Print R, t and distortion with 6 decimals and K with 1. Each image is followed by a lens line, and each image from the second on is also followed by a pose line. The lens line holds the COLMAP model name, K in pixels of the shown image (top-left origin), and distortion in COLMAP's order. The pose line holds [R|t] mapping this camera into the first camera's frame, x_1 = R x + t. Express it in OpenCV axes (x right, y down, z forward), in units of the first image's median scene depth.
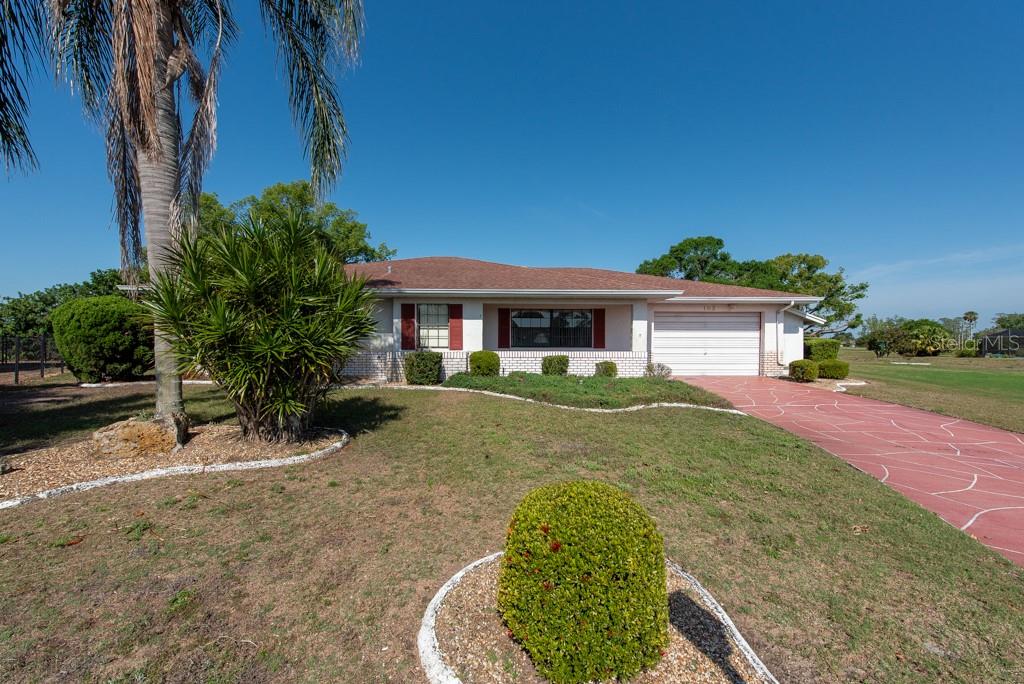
lens RADIAL K [[426.8, 0, 512.0], [0, 426.8, 342.0], [0, 0, 1]] dist [0.009330, -0.000041]
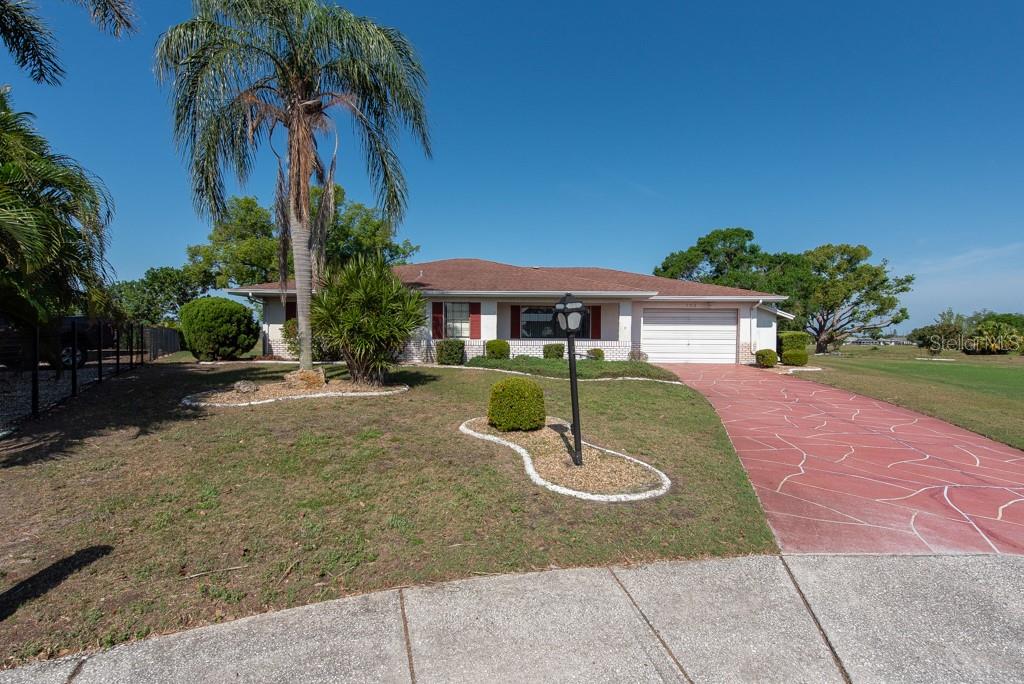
lens RADIAL K [[490.9, 0, 514.7], [0, 490.9, 339.9], [0, 0, 1]] dist [0.014285, 0.000419]
pose [[0.998449, 0.004943, -0.055450, 0.058441], [-0.004803, 0.999985, 0.002659, 0.015132], [0.055462, -0.002389, 0.998458, -0.396831]]
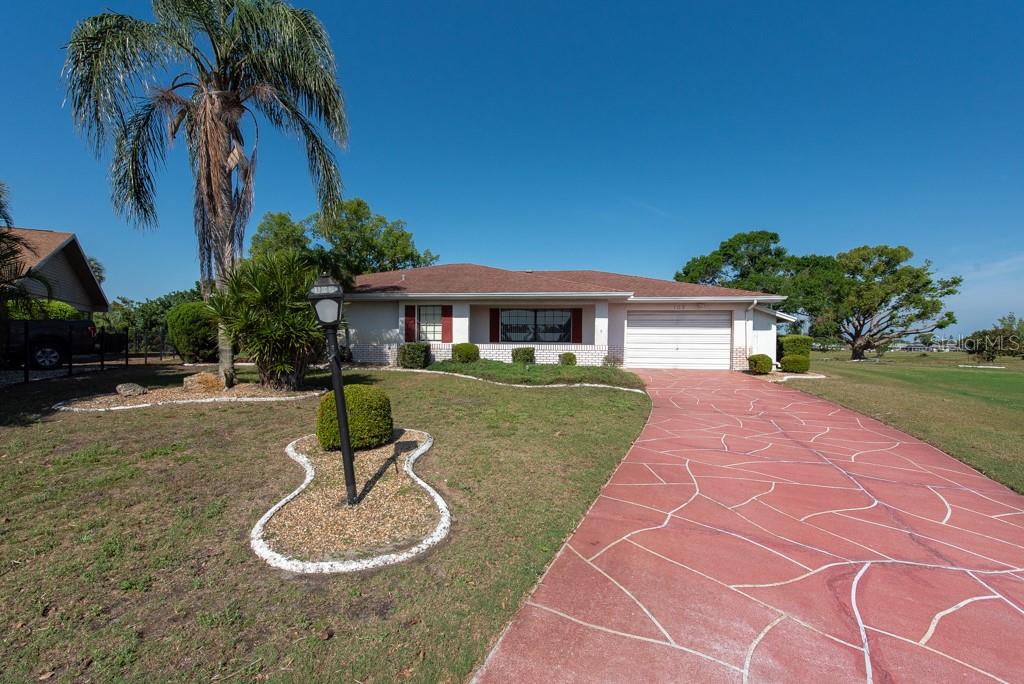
lens RADIAL K [[452.8, 0, 512.0], [0, 452.8, 342.0], [0, 0, 1]] dist [0.008503, -0.000621]
pose [[0.985234, 0.006246, -0.171097, 0.255539], [-0.007095, 0.999965, -0.004351, 0.019719], [0.171064, 0.005501, 0.985245, -0.233226]]
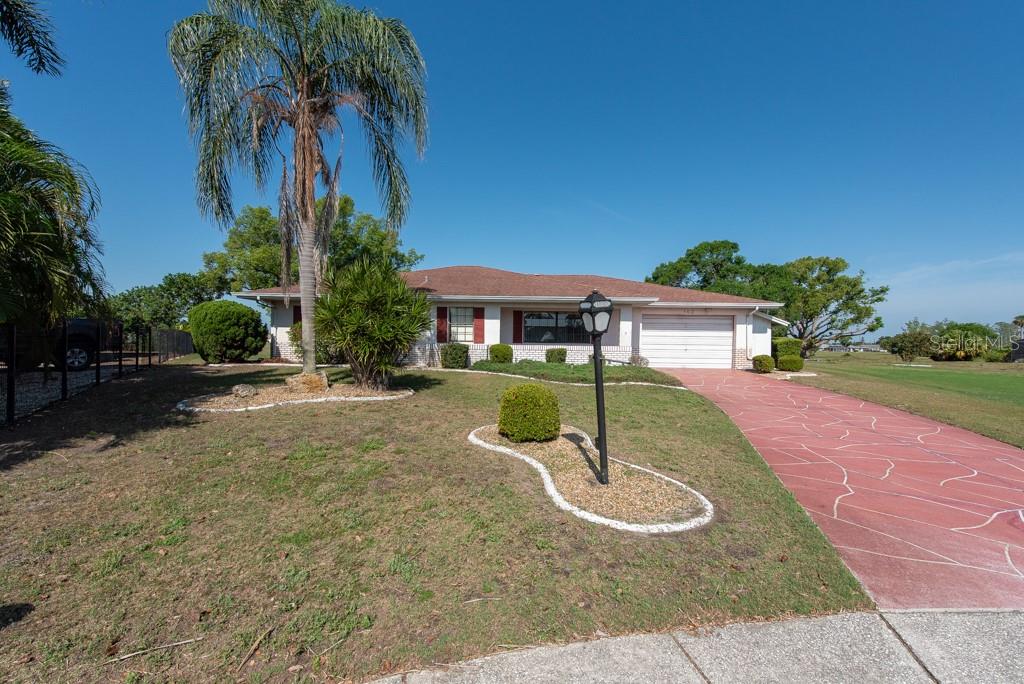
lens RADIAL K [[452.8, 0, 512.0], [0, 452.8, 342.0], [0, 0, 1]] dist [0.008503, -0.000621]
pose [[0.998558, 0.010748, -0.052599, 0.035257], [-0.010943, 0.999934, -0.003422, 0.016807], [0.052559, 0.003993, 0.998610, -0.319005]]
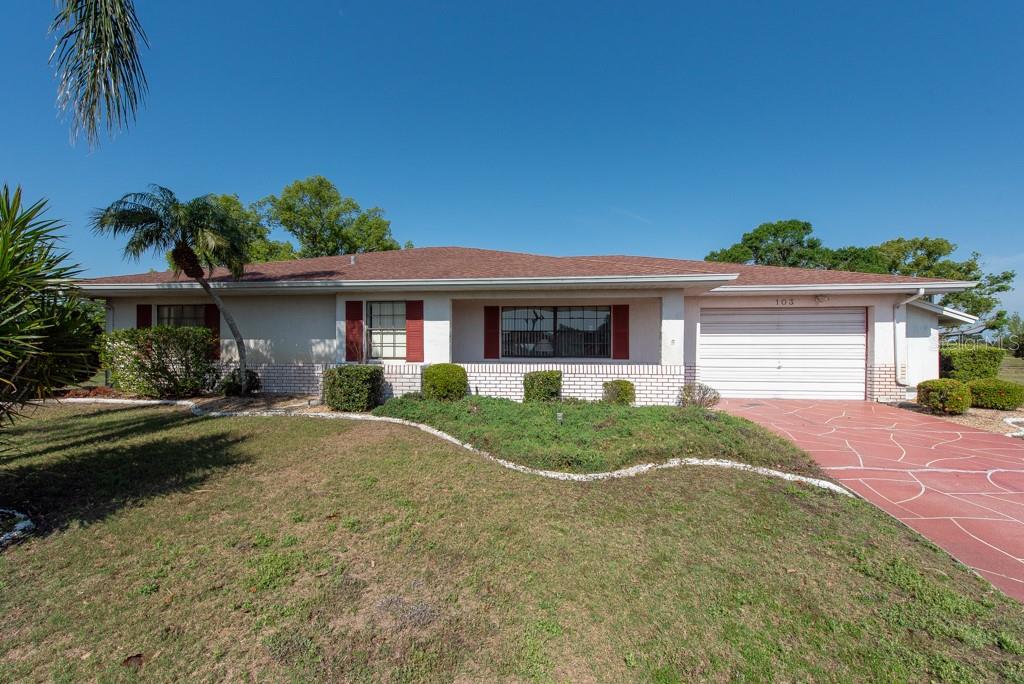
lens RADIAL K [[431.2, 0, 512.0], [0, 431.2, 342.0], [0, 0, 1]] dist [0.003992, -0.000326]
pose [[0.988412, -0.002019, -0.151779, 0.140450], [0.000679, 0.999960, -0.008878, -0.008536], [0.151791, 0.008672, 0.988375, 0.260409]]
